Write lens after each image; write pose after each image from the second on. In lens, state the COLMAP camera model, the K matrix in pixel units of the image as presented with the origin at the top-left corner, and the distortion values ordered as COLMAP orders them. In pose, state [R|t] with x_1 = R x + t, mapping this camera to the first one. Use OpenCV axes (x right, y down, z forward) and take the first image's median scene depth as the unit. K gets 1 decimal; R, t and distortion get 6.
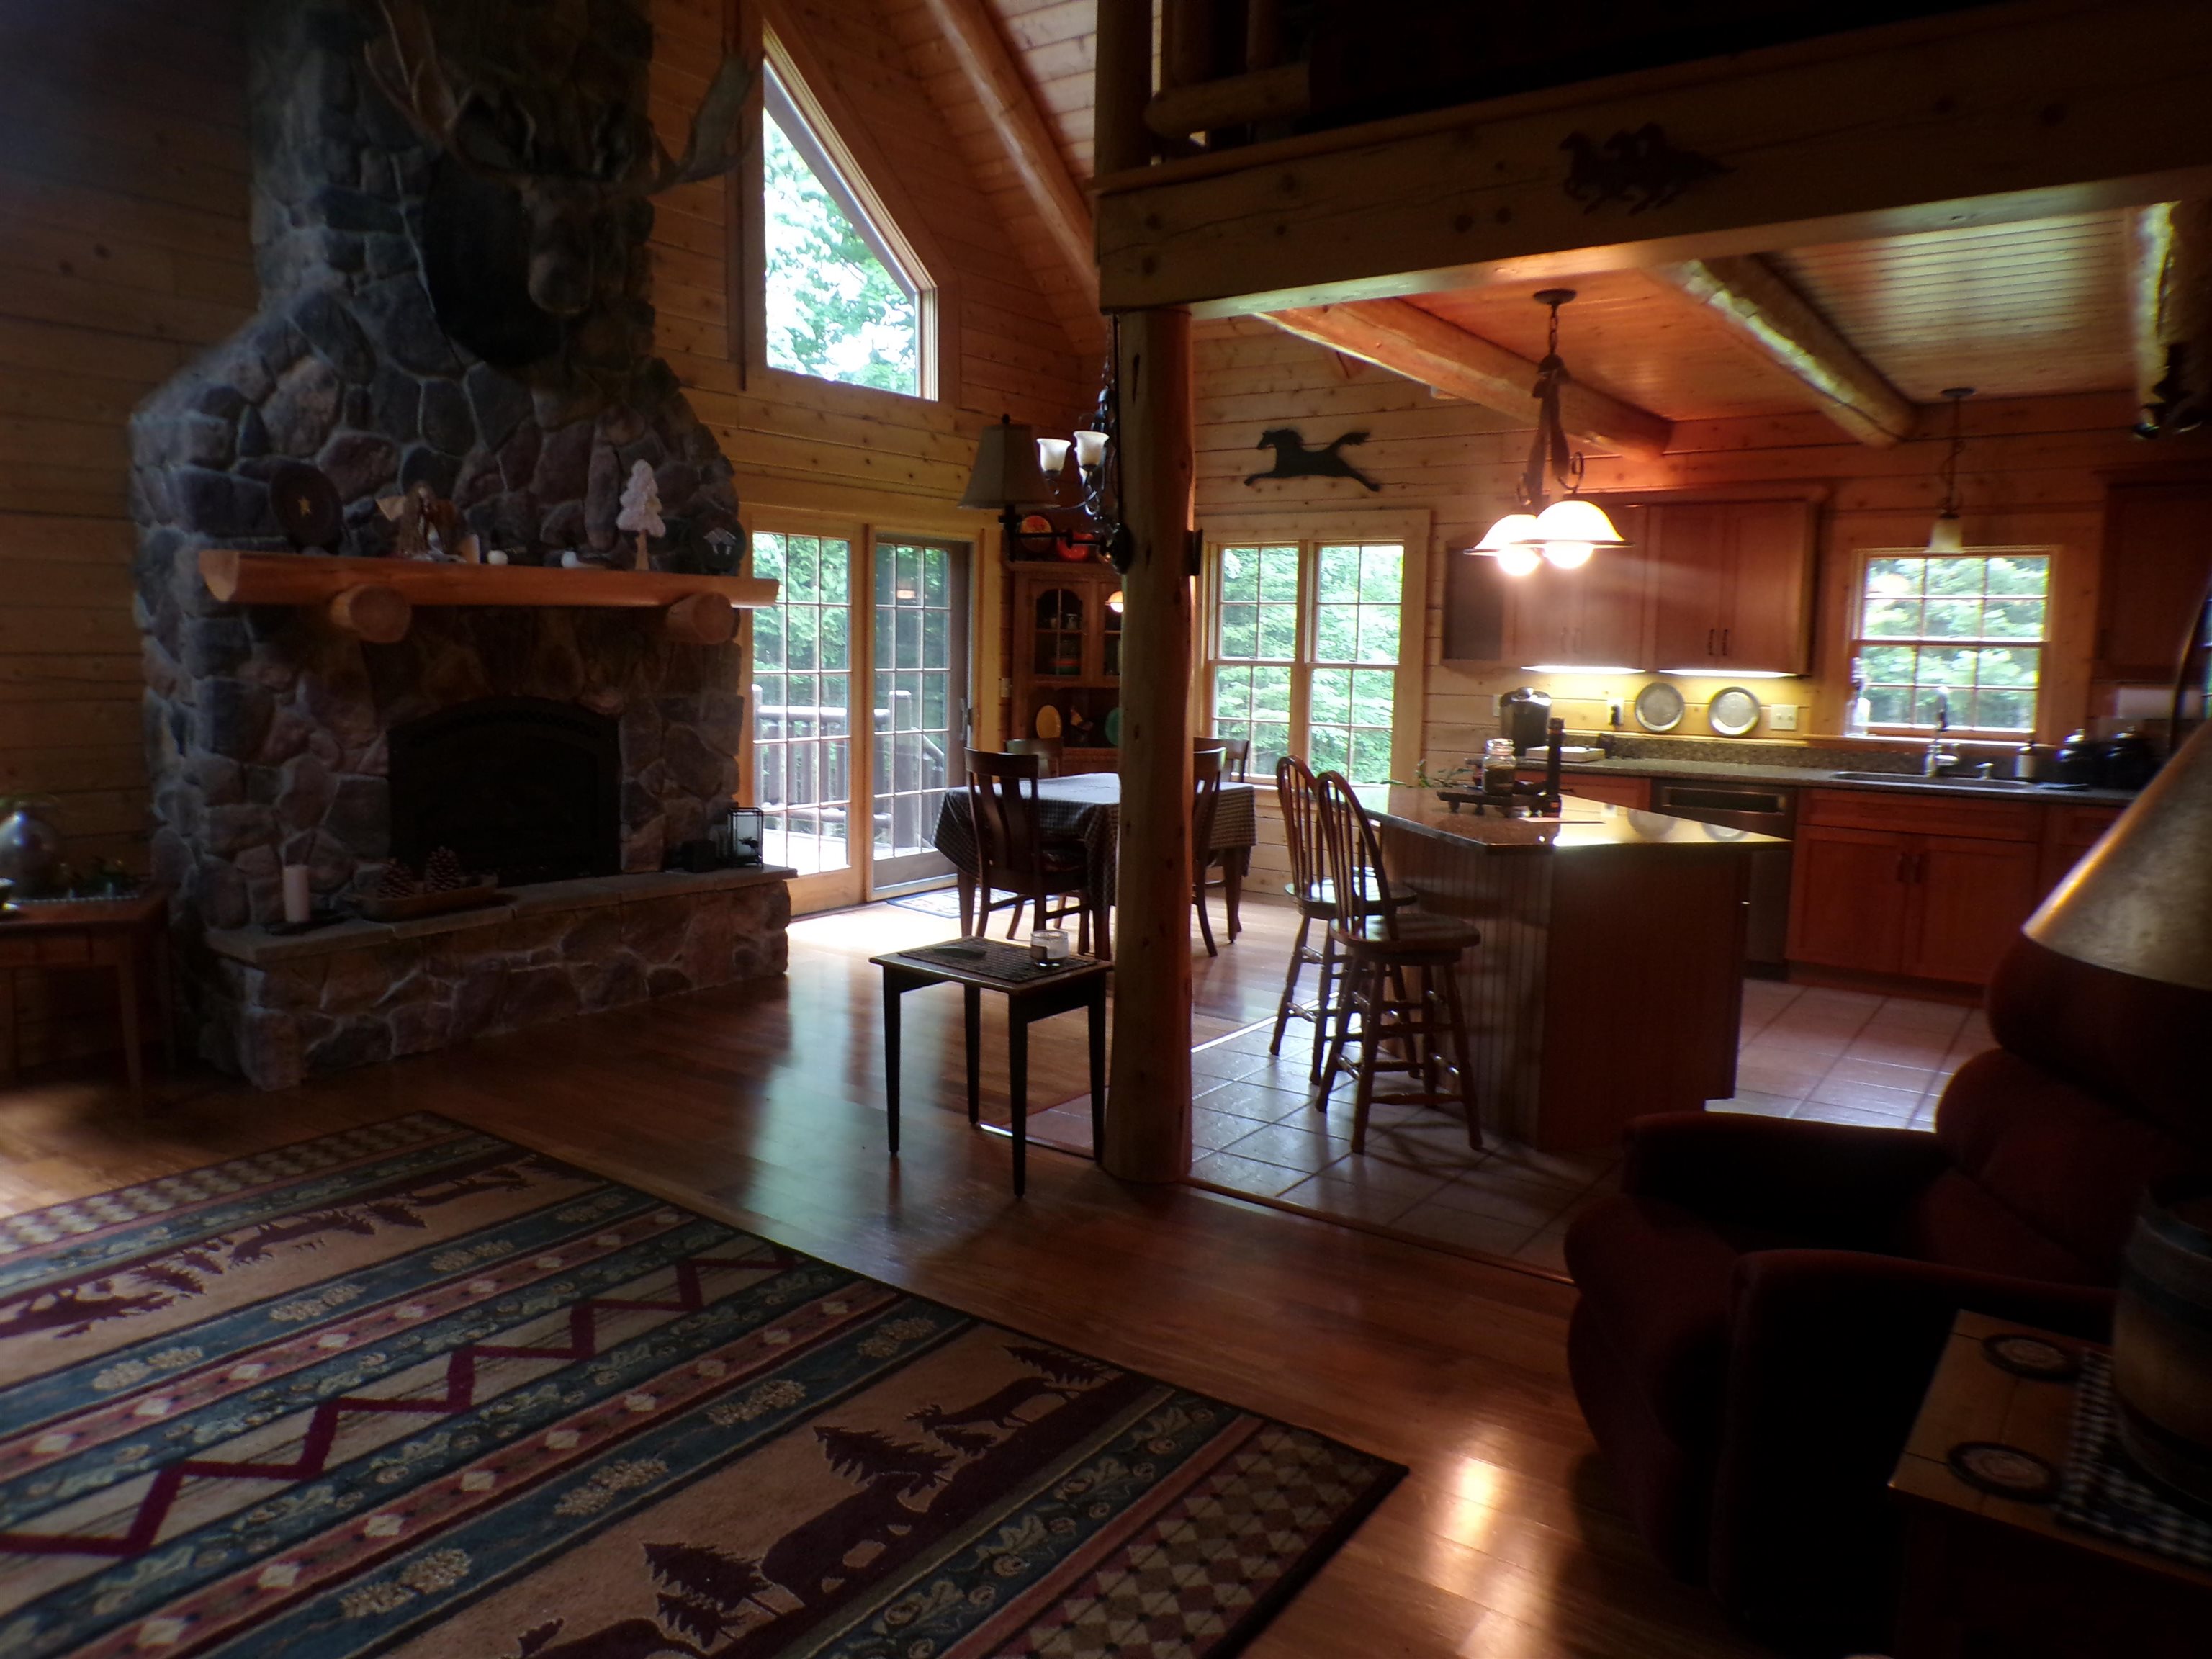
lens RADIAL K [[1482.3, 0, 1100.7], [0, 1482.3, 840.0], [0, 0, 1]] dist [-0.050791, 0.026125]
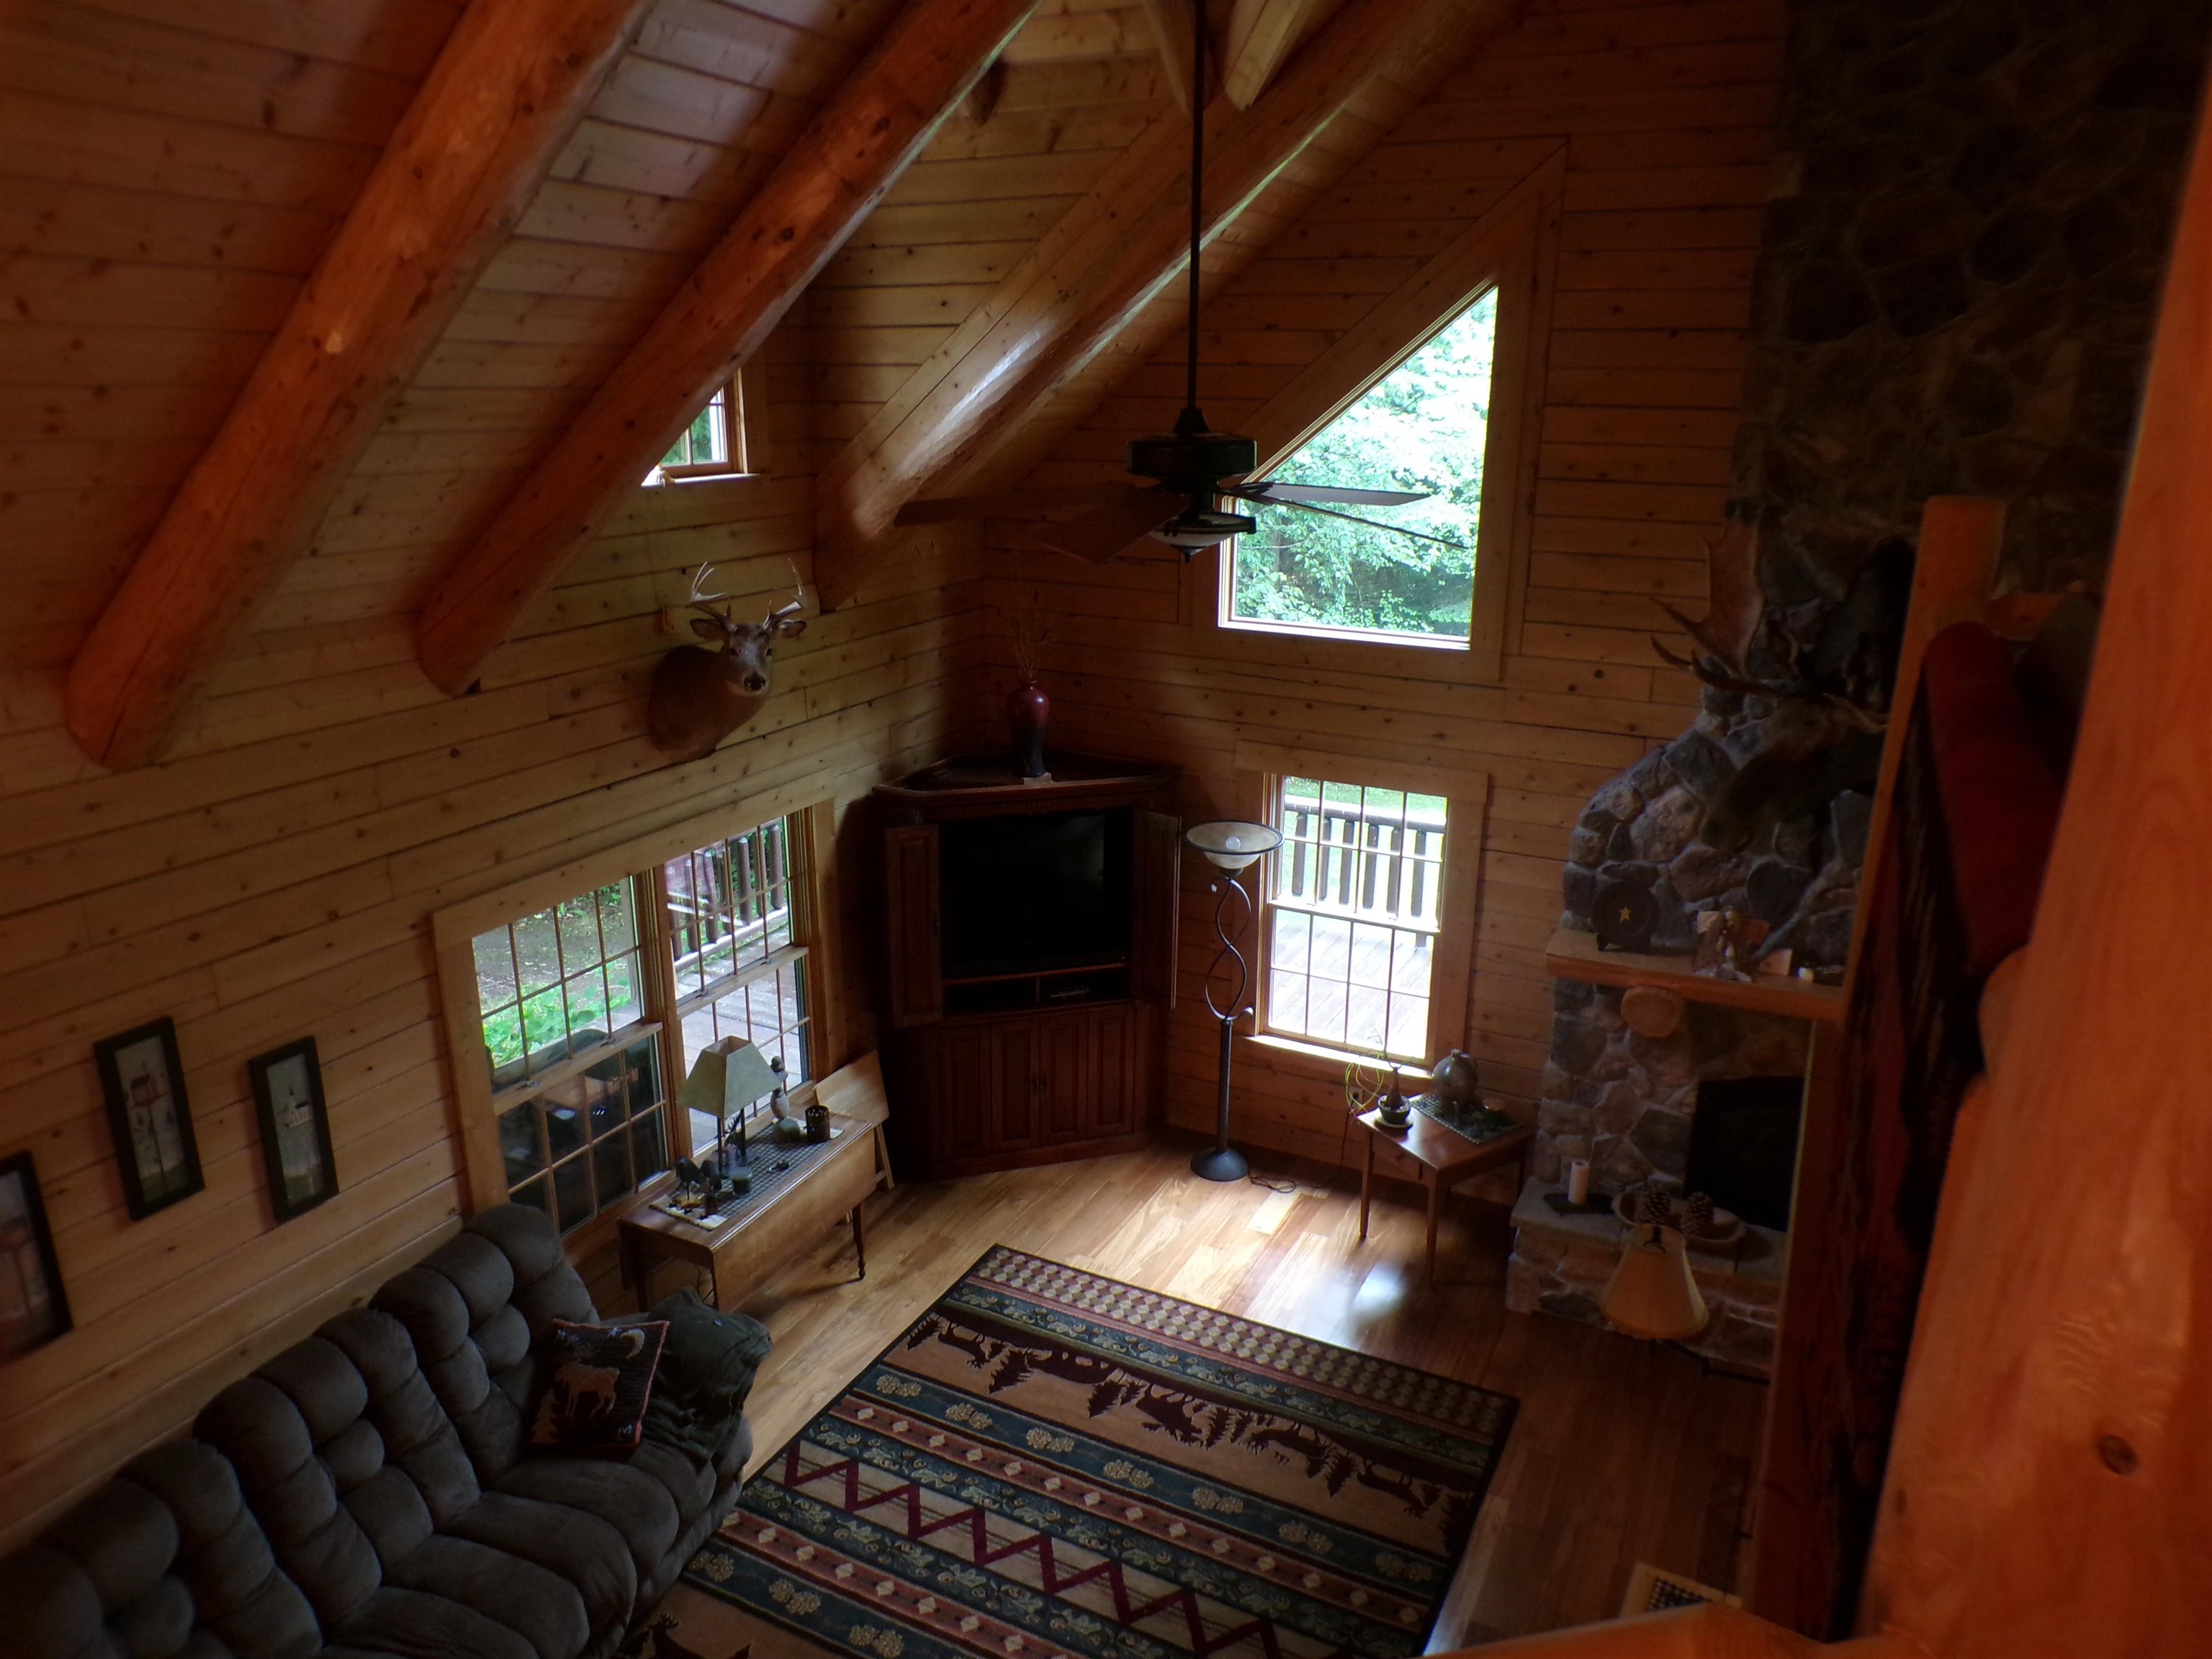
lens RADIAL K [[1482.3, 0, 1104.5], [0, 1482.3, 824.2], [0, 0, 1]] dist [-0.050791, 0.026125]
pose [[0.148997, 0.278257, -0.948880, 0.538099], [-0.131423, 0.956651, 0.259899, -0.550015], [0.980065, 0.085980, 0.179108, 0.324058]]
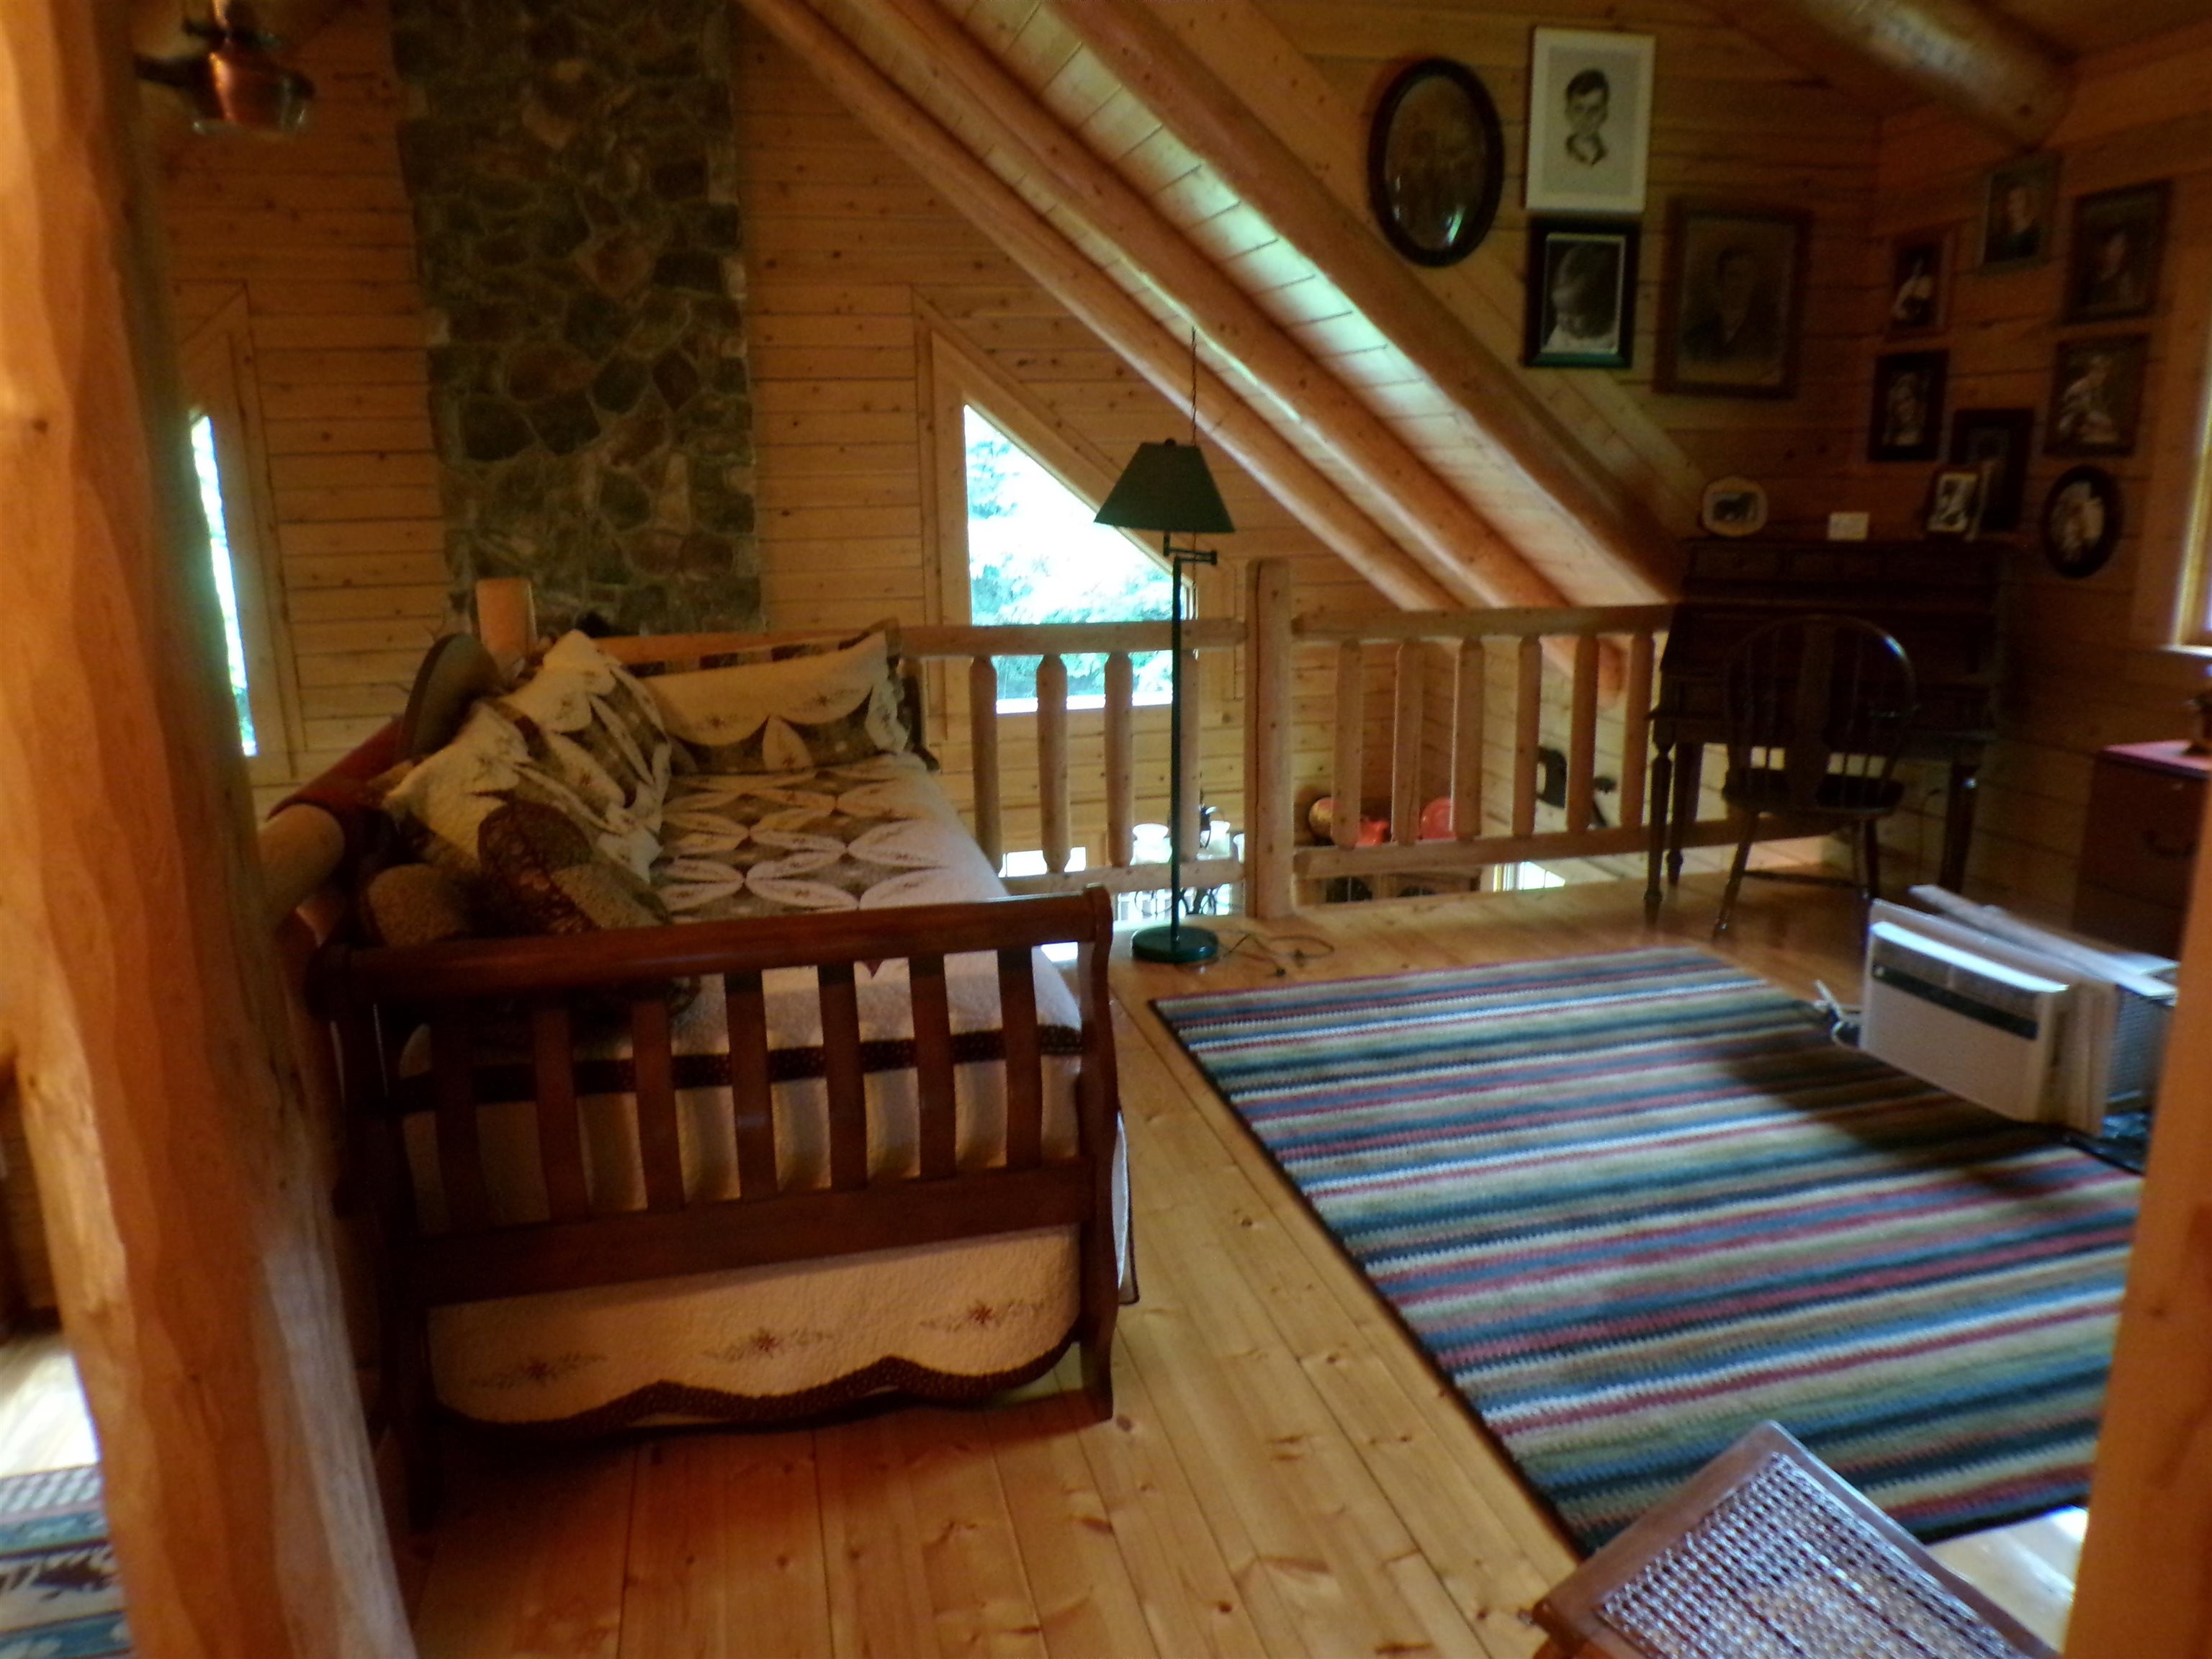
lens RADIAL K [[1482.3, 0, 1107.7], [0, 1482.3, 833.2], [0, 0, 1]] dist [-0.050791, 0.026125]
pose [[0.761459, 0.132174, -0.634595, 0.796841], [-0.057157, 0.988868, 0.137380, -0.561131], [0.645688, -0.068338, 0.760537, 0.332678]]
